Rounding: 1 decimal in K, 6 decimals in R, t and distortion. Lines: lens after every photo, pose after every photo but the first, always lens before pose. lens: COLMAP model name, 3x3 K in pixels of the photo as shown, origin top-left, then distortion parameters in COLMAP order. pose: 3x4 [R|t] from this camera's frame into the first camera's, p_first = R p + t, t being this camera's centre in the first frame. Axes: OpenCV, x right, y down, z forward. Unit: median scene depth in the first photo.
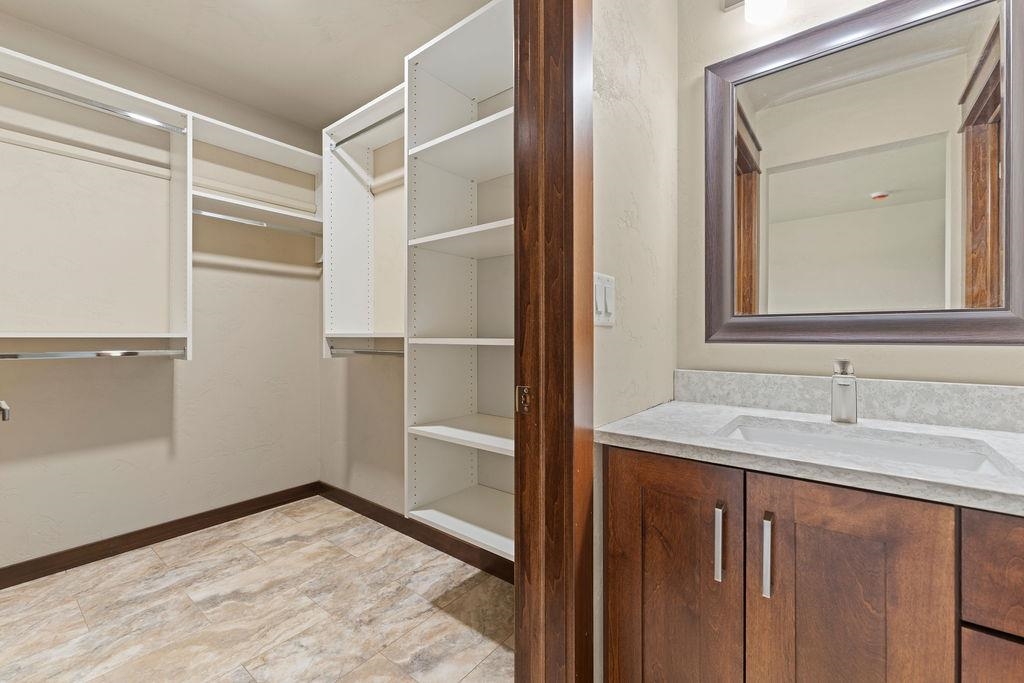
lens RADIAL K [[427.0, 0, 510.5], [0, 427.0, 334.9], [0, 0, 1]] dist [0.000598, 0.000021]
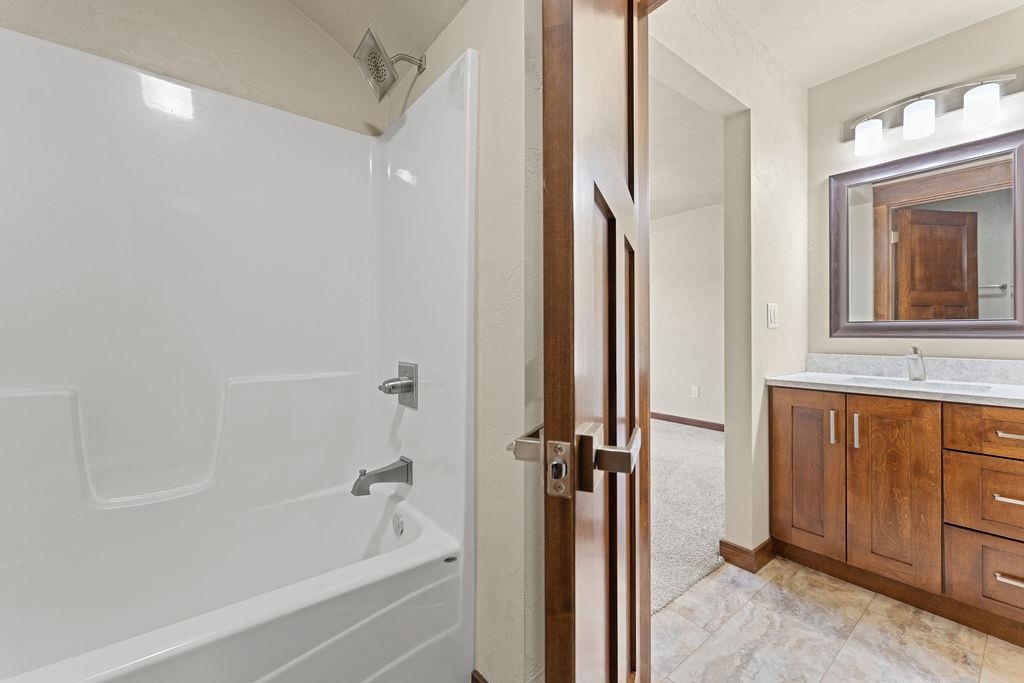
lens RADIAL K [[420.7, 0, 492.0], [0, 420.7, 328.0], [0, 0, 1]] dist [0.000027, -0.000028]
pose [[0.959810, -0.006626, -0.280573, -0.518838], [0.005303, 0.999971, -0.005475, -0.024920], [0.280602, 0.003767, 0.959817, -1.388397]]
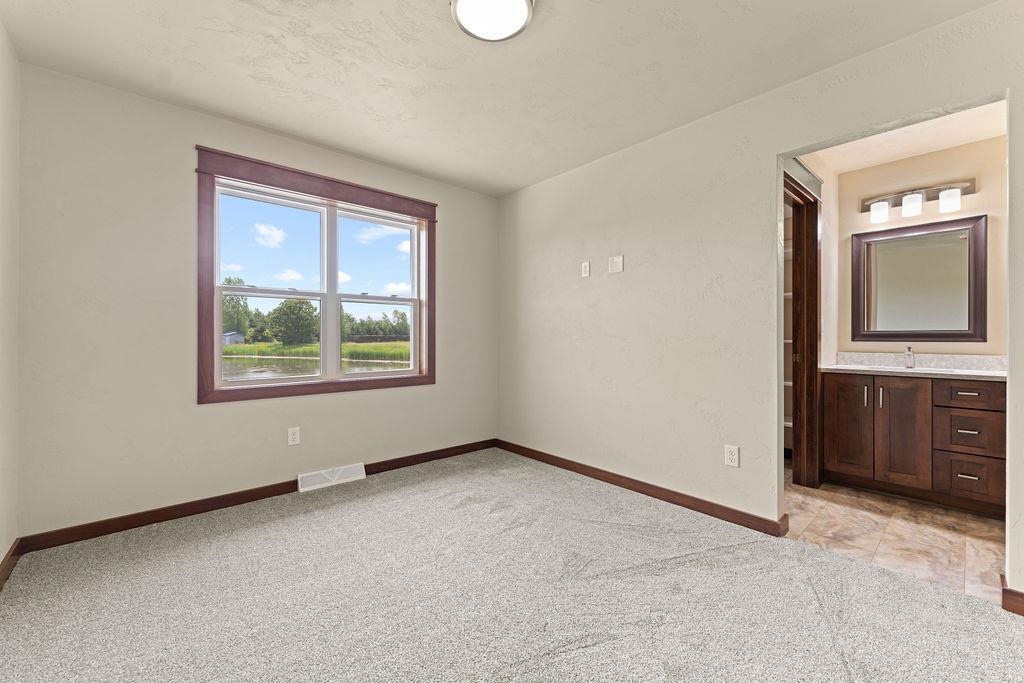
lens RADIAL K [[409.0, 0, 514.5], [0, 409.0, 337.7], [0, 0, 1]] dist [0.001129, 0.000412]
pose [[0.984973, 0.000625, -0.172707, -1.572635], [-0.000740, 1.000000, -0.000602, -0.003228], [0.172707, 0.000721, 0.984973, -2.500433]]
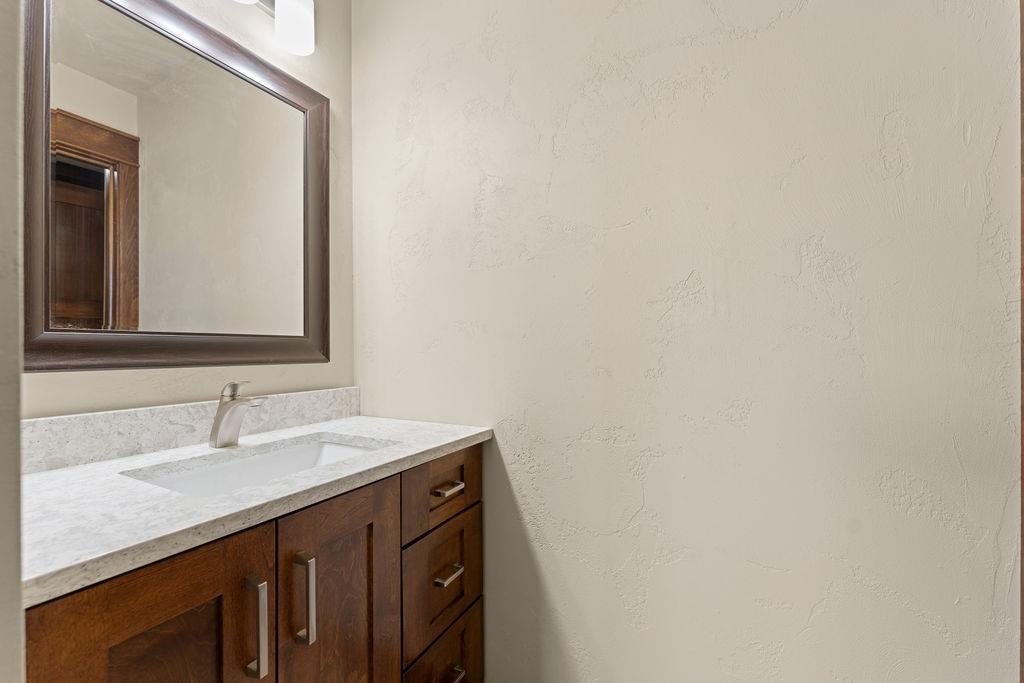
lens RADIAL K [[411.3, 0, 506.2], [0, 411.3, 351.5], [0, 0, 1]] dist [-0.000300, -0.000018]
pose [[-0.154902, -0.002616, 0.987926, -0.274842], [0.004194, 0.999986, 0.003306, -0.014574], [-0.987921, 0.004656, -0.154889, 0.566092]]
